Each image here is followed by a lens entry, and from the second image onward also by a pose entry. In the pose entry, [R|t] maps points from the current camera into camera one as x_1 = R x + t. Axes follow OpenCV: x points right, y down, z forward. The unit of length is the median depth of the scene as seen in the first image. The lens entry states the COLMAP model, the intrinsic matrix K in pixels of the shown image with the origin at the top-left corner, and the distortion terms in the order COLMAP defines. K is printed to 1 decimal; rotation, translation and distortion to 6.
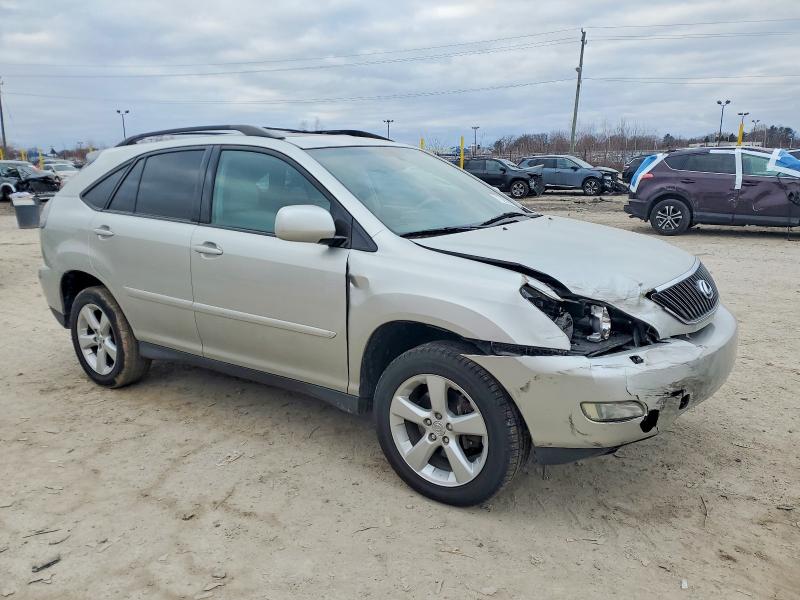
lens RADIAL K [[624.3, 0, 400.0], [0, 624.3, 300.0], [0, 0, 1]] dist [0.137542, -0.123505]
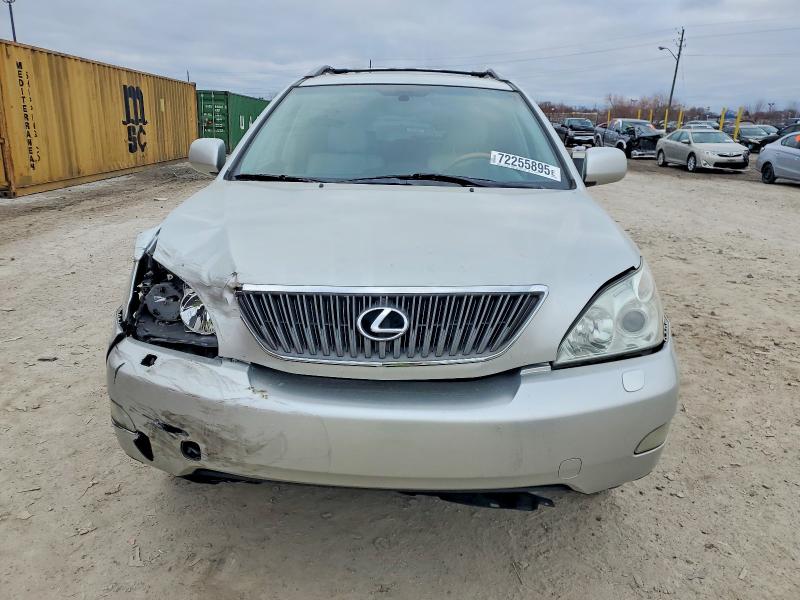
lens RADIAL K [[624.3, 0, 400.0], [0, 624.3, 300.0], [0, 0, 1]] dist [0.137542, -0.123505]
pose [[0.525330, 0.259071, -0.810500, 0.966517], [-0.214977, 0.962031, 0.168168, -0.140940], [0.823294, 0.085895, 0.561078, 0.713045]]
